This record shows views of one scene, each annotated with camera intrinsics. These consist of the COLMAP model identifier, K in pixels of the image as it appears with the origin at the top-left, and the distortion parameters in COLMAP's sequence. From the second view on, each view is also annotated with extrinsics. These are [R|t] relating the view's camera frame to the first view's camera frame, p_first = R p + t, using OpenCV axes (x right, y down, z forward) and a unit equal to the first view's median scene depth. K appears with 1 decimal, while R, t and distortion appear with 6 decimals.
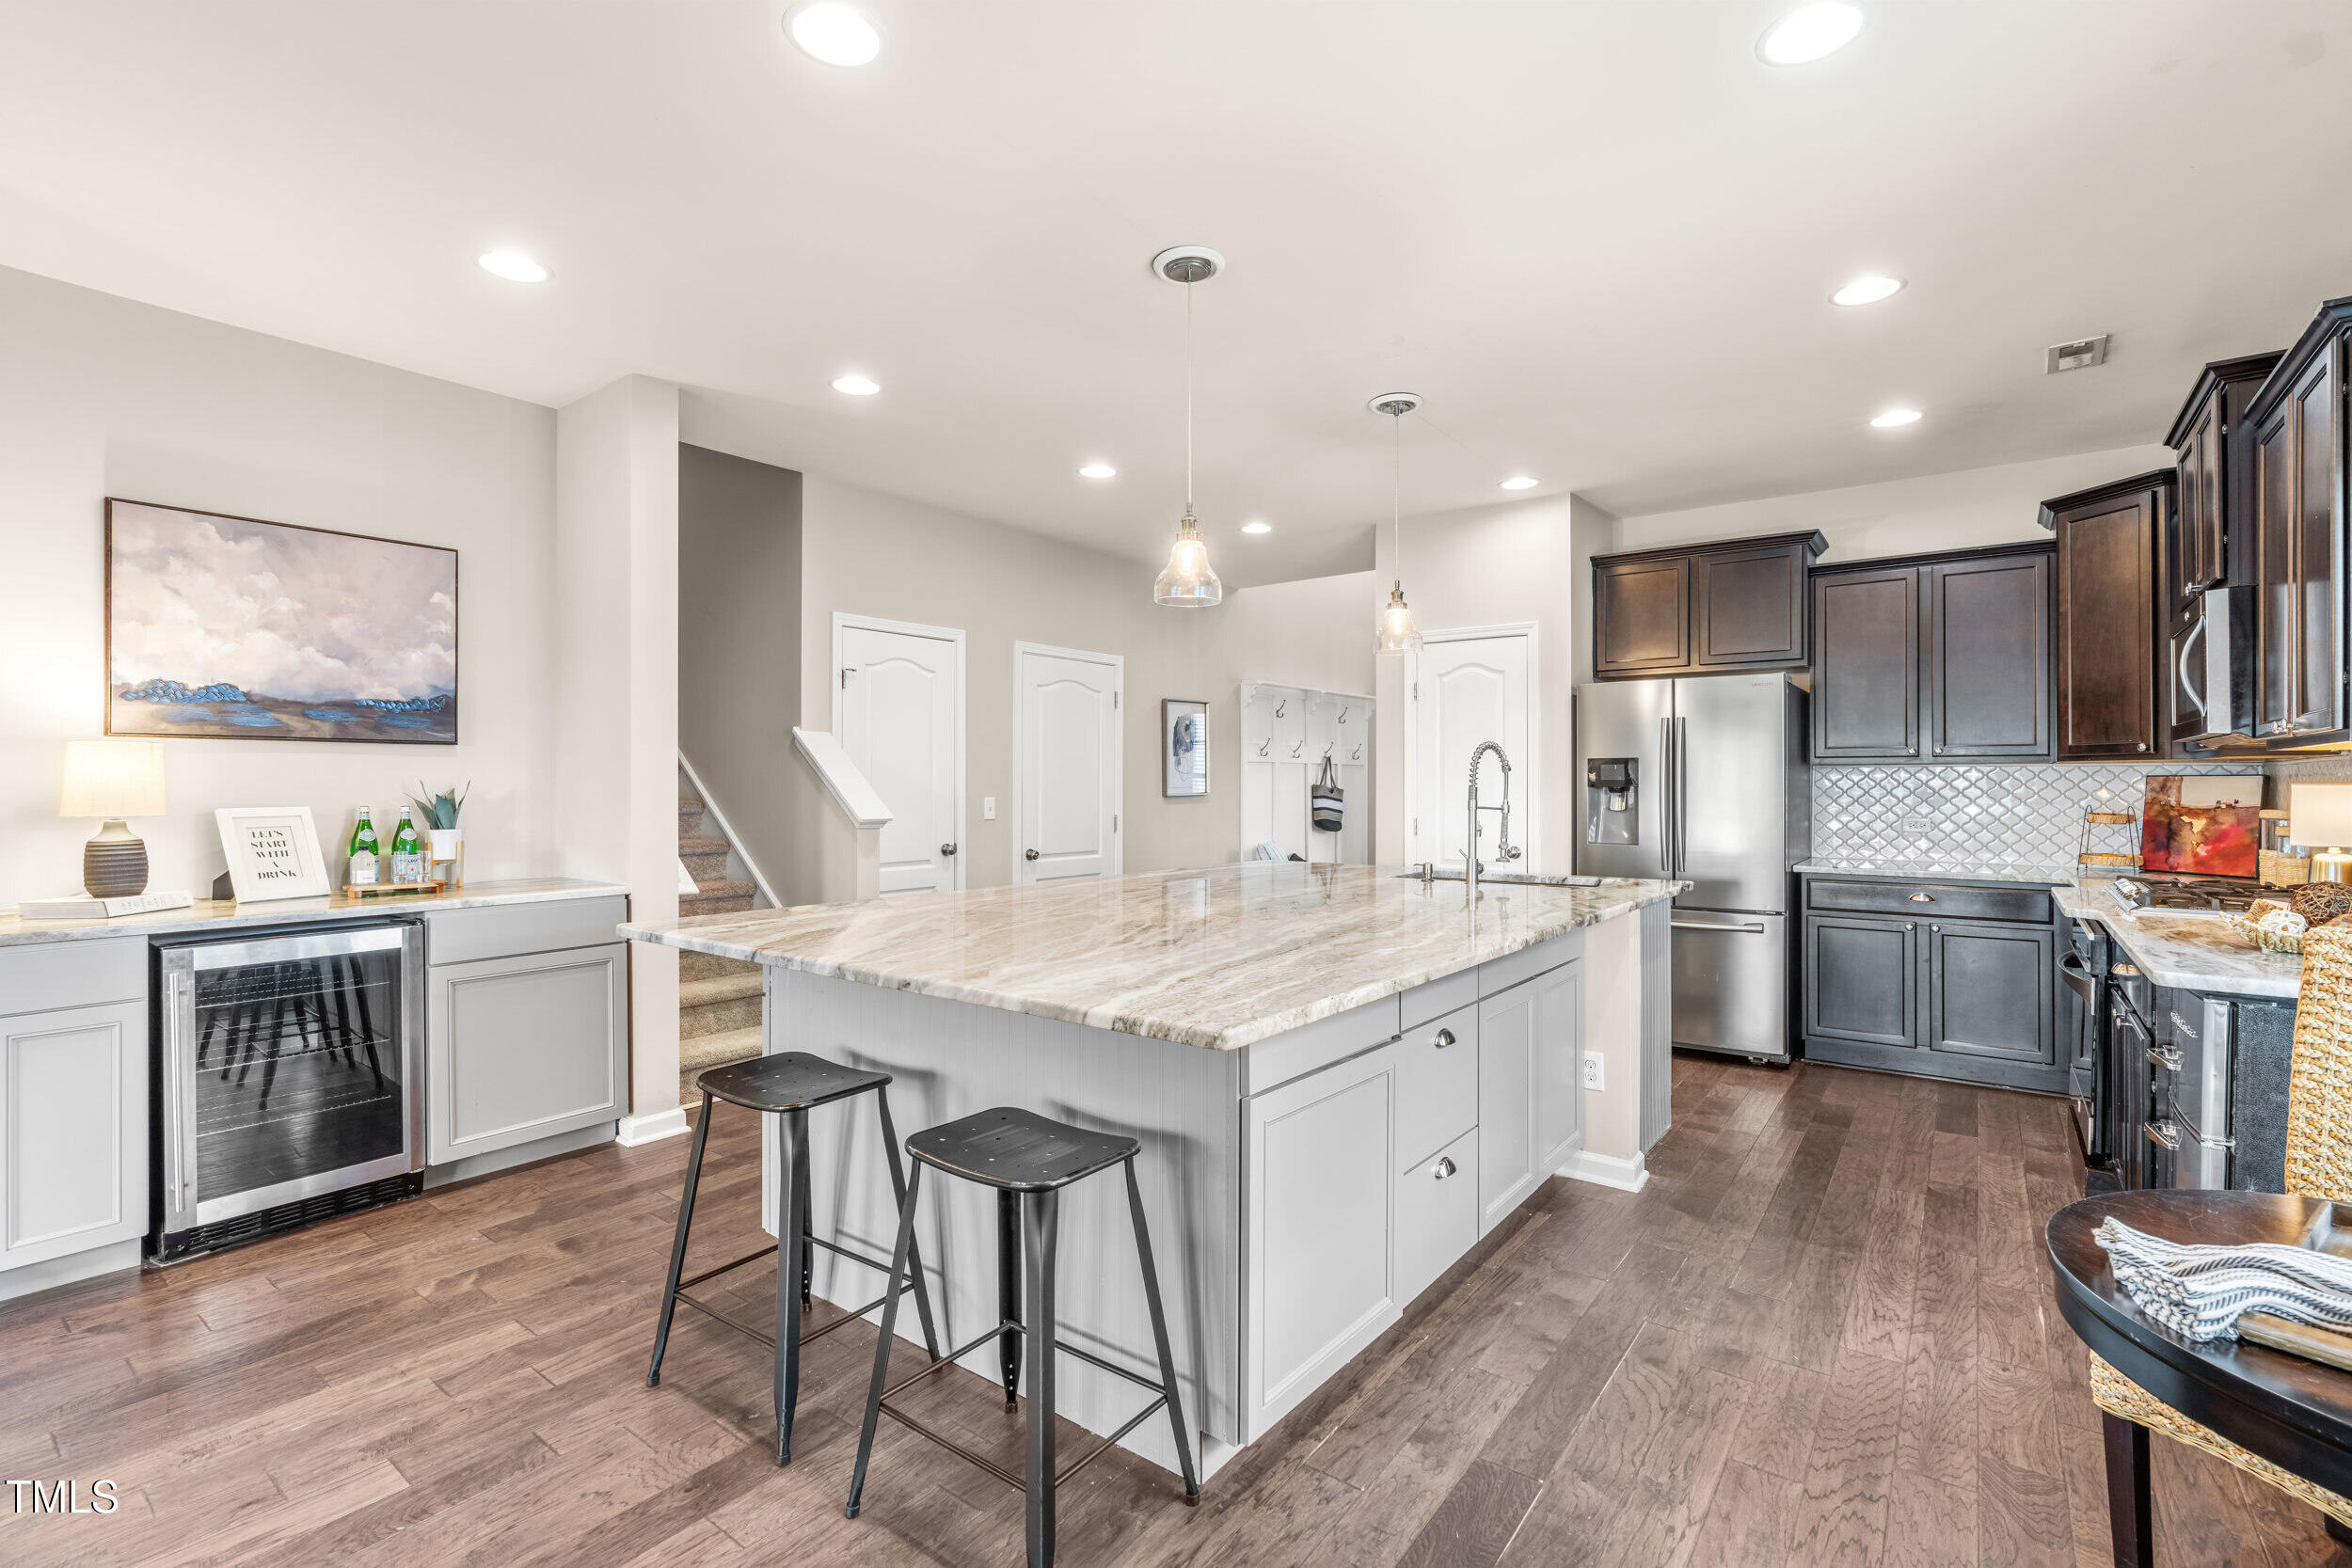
lens RADIAL K [[1073.3, 0, 1171.8], [0, 1073.3, 778.1], [0, 0, 1]] dist [-0.003417, -0.000078]
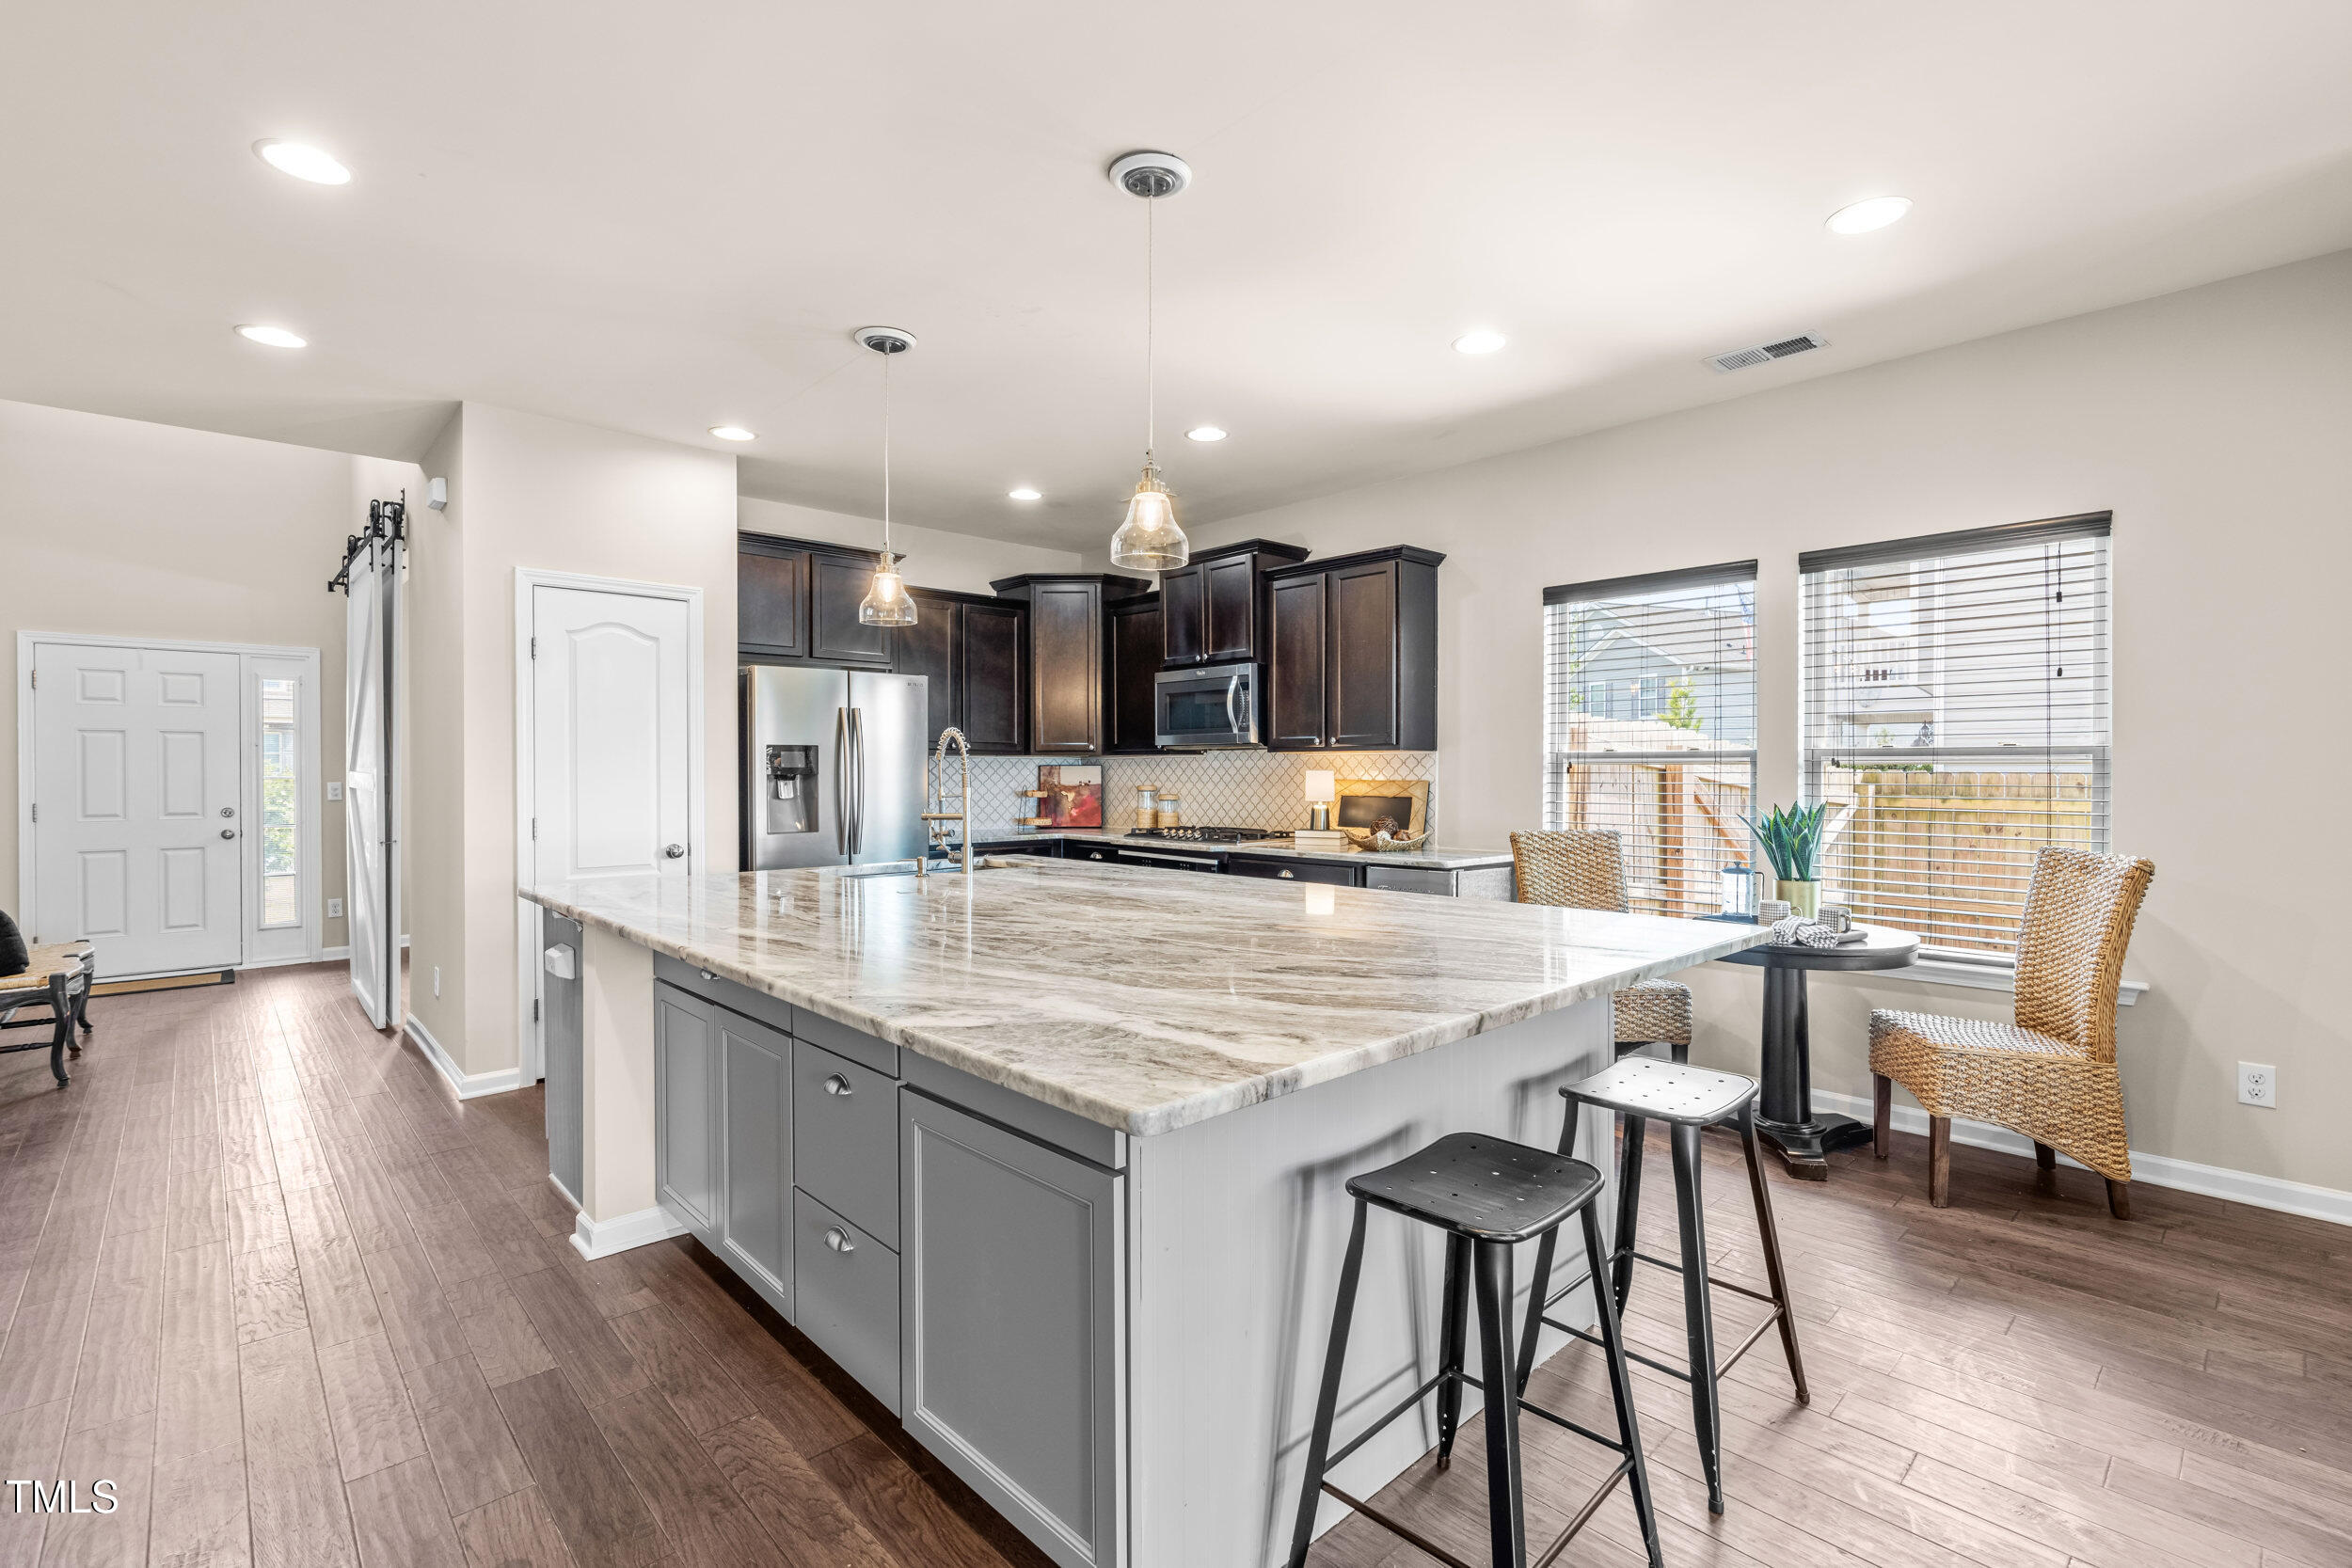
lens RADIAL K [[1049.1, 0, 1218.1], [0, 1049.1, 779.6], [0, 0, 1]] dist [-0.000327, -0.000001]
pose [[0.147350, -0.009256, 0.989041, -0.512376], [-0.001912, 0.999952, 0.009643, 0.002802], [-0.989083, -0.003312, 0.147325, 0.514550]]
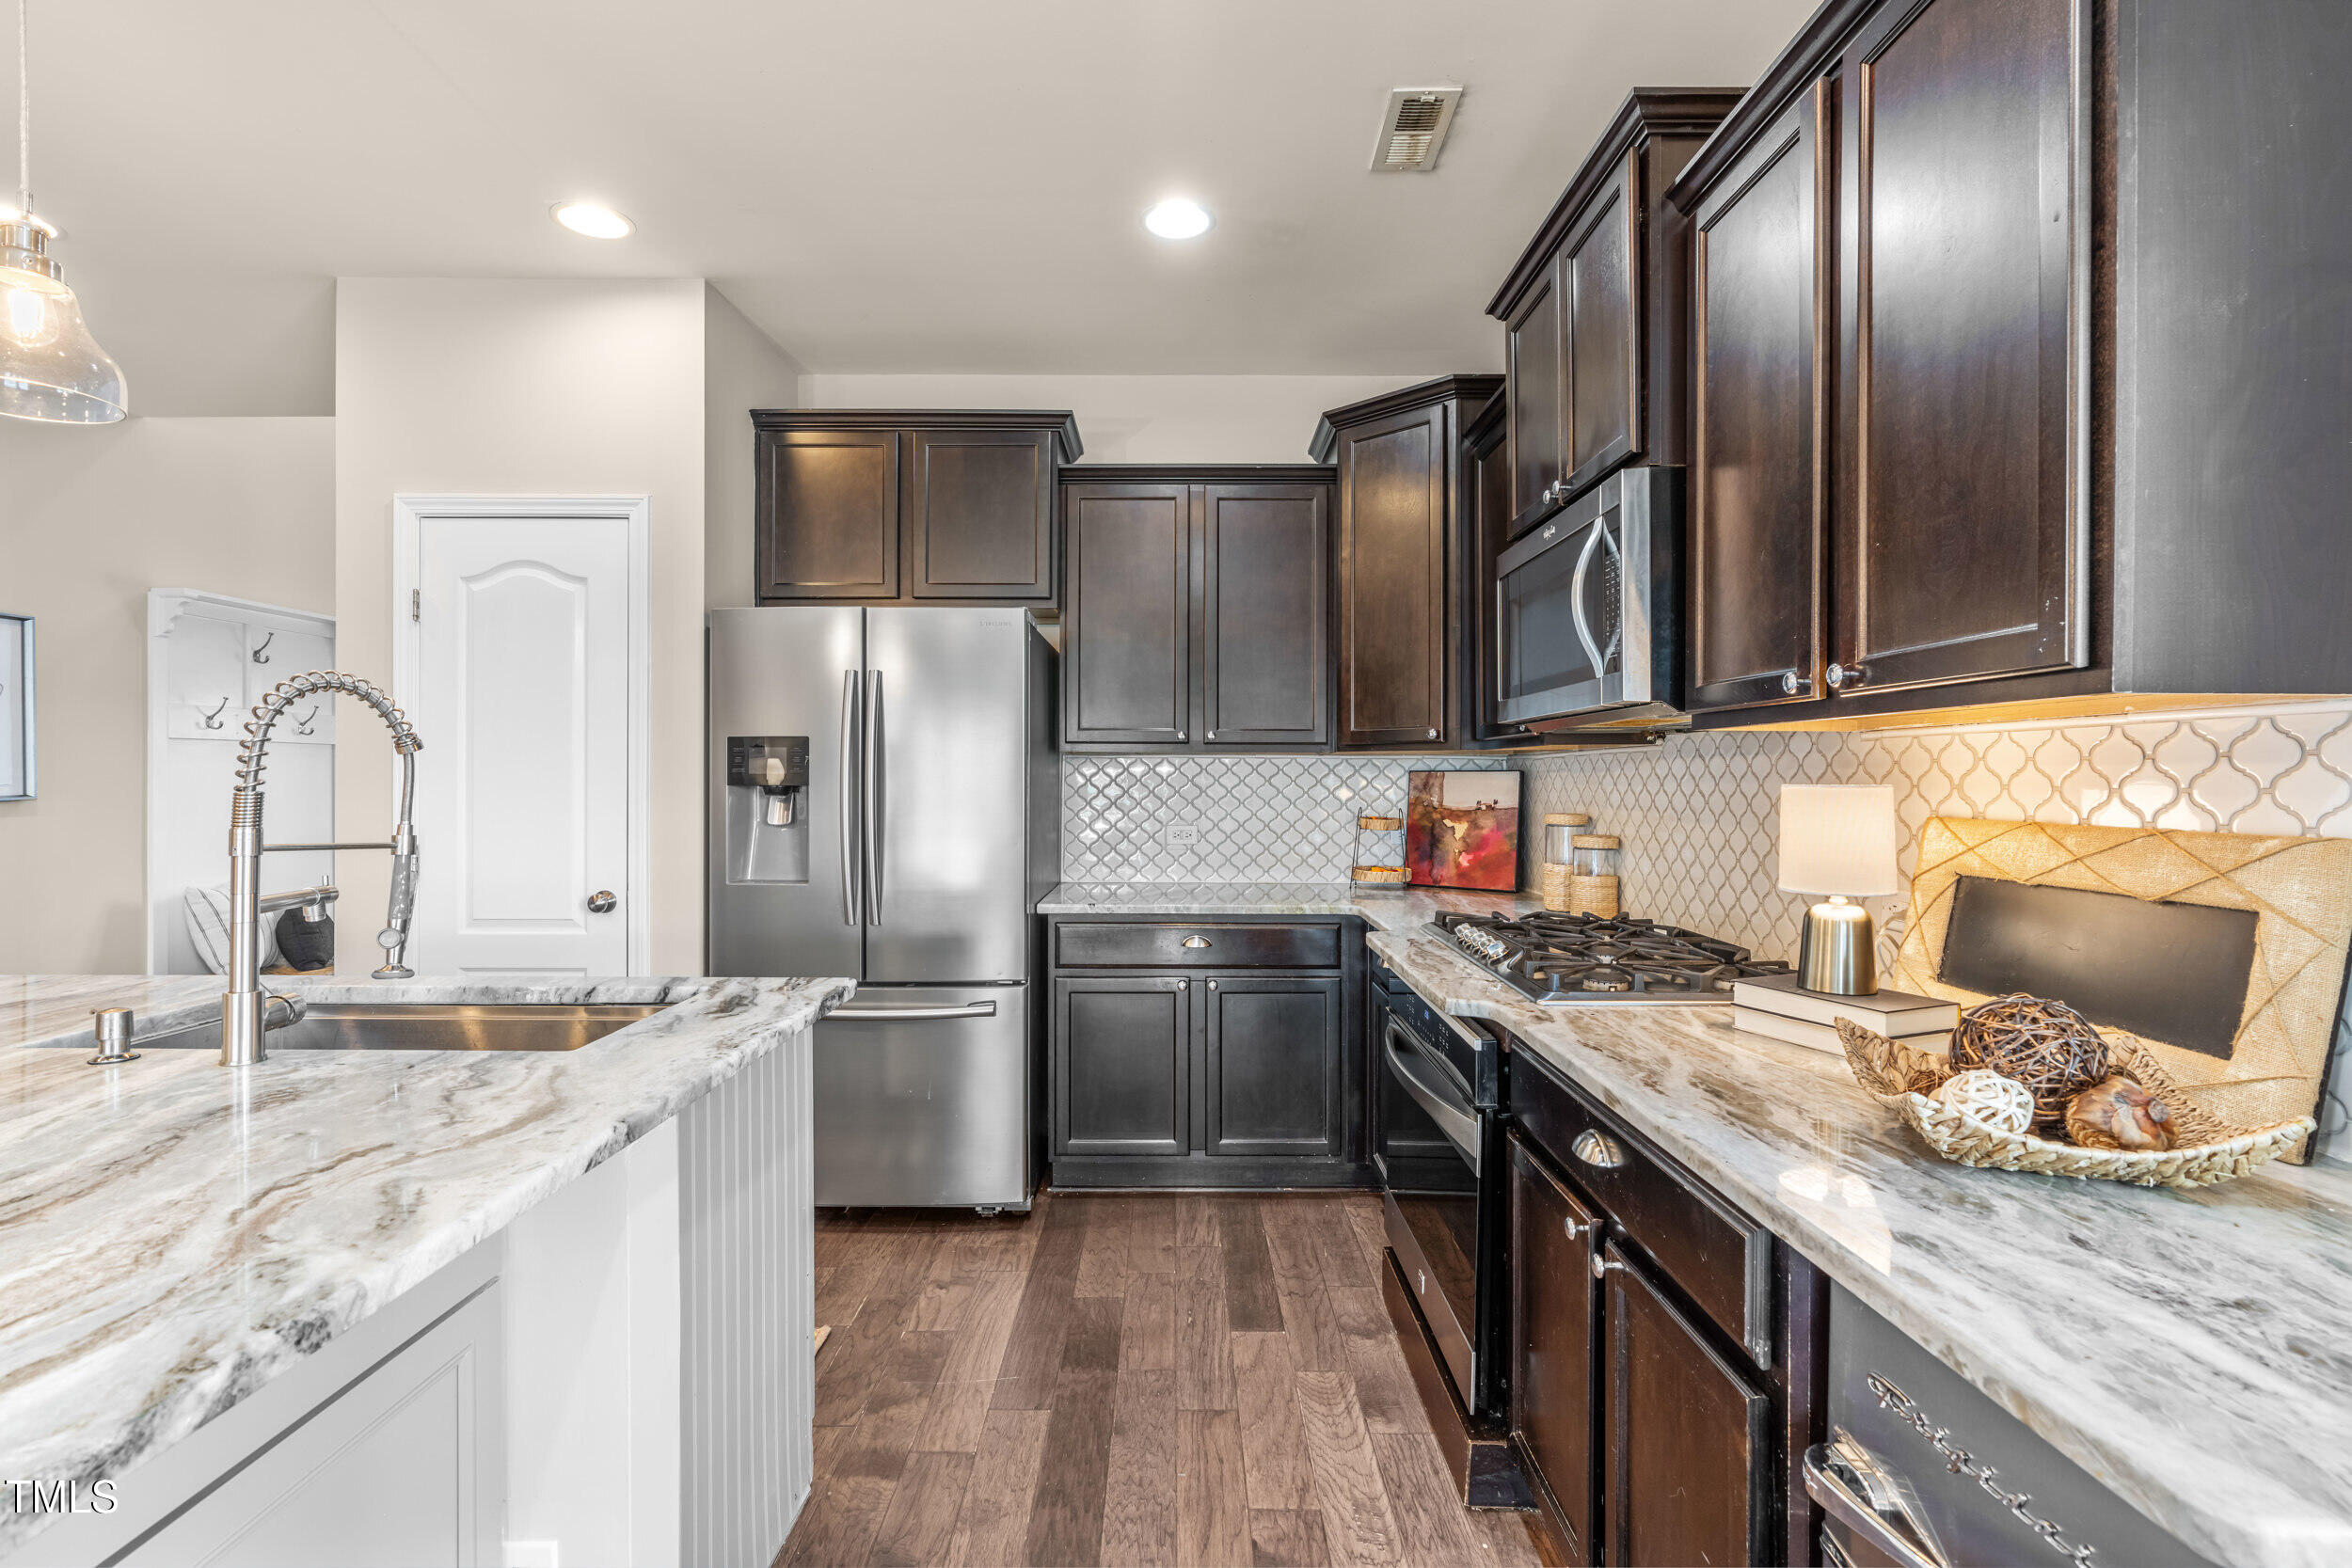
lens RADIAL K [[1073.3, 0, 1171.8], [0, 1073.3, 778.1], [0, 0, 1]] dist [-0.003417, -0.000078]
pose [[0.799788, 0.000889, 0.600282, 0.253391], [-0.004282, 0.999982, 0.004224, 0.000642], [-0.600268, -0.005949, 0.799777, 0.429708]]
